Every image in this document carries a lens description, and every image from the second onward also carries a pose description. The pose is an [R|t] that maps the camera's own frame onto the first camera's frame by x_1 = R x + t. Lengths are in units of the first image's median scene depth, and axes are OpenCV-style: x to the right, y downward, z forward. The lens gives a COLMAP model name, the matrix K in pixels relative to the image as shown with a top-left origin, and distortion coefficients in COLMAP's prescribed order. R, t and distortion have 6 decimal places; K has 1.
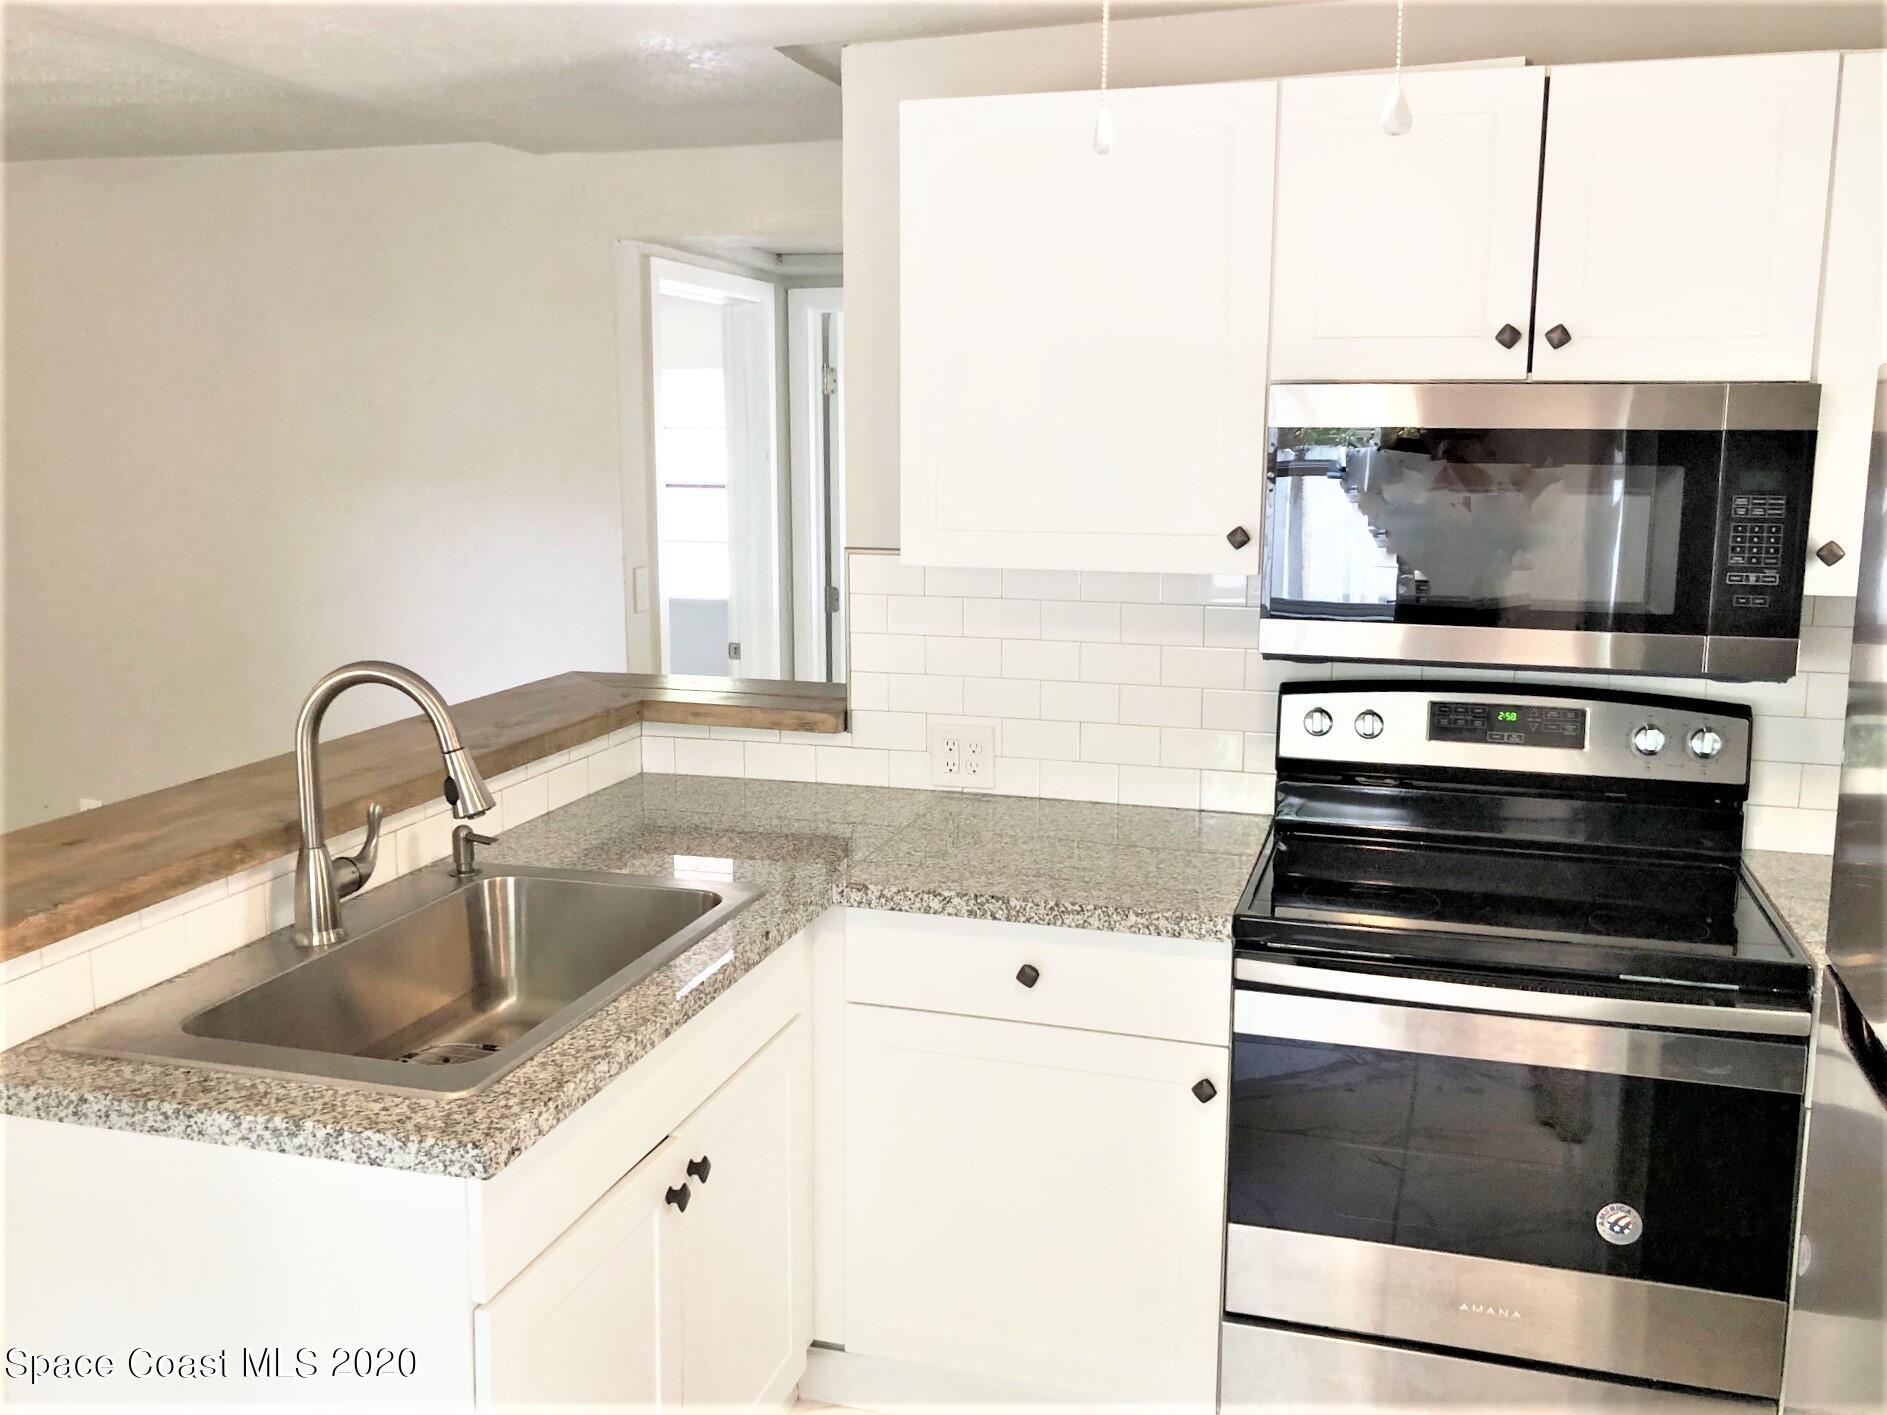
lens RADIAL K [[1613.3, 0, 943.5], [0, 1613.3, 707.5], [0, 0, 1]] dist [-0.007581, 0.068309]
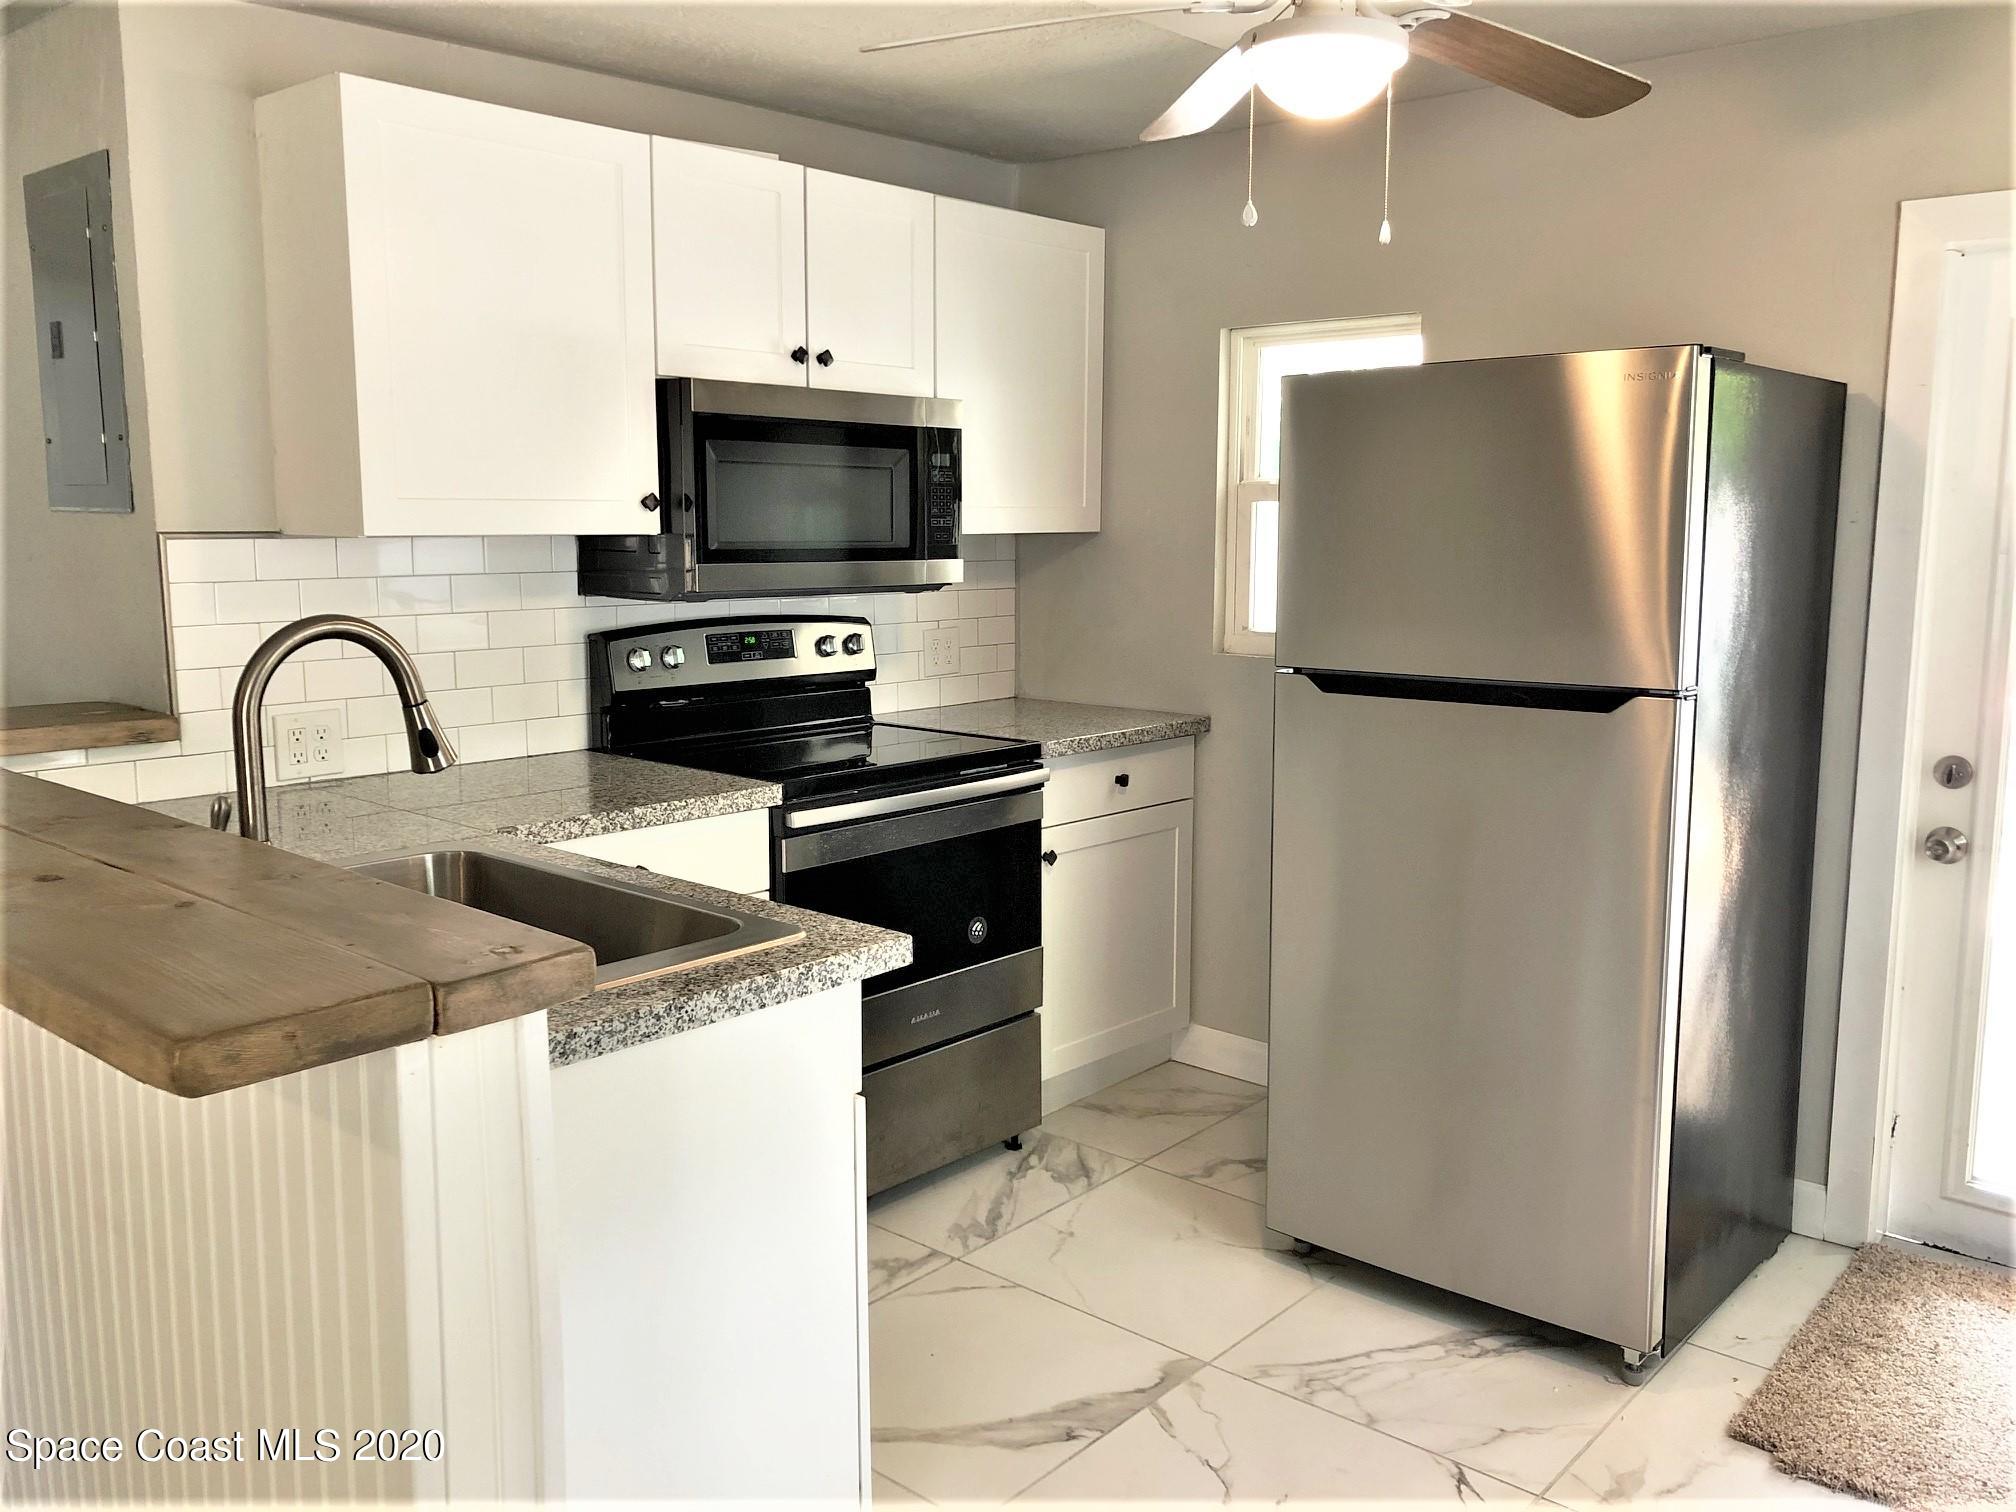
lens RADIAL K [[1669.7, 0, 1008.0], [0, 1669.7, 756.0], [0, 0, 1]] dist [0.034930, -0.012927]
pose [[0.427933, -0.134489, 0.893748, -1.040627], [0.152587, 0.985423, 0.075224, 0.036504], [-0.890837, 0.104184, 0.442216, 0.259018]]
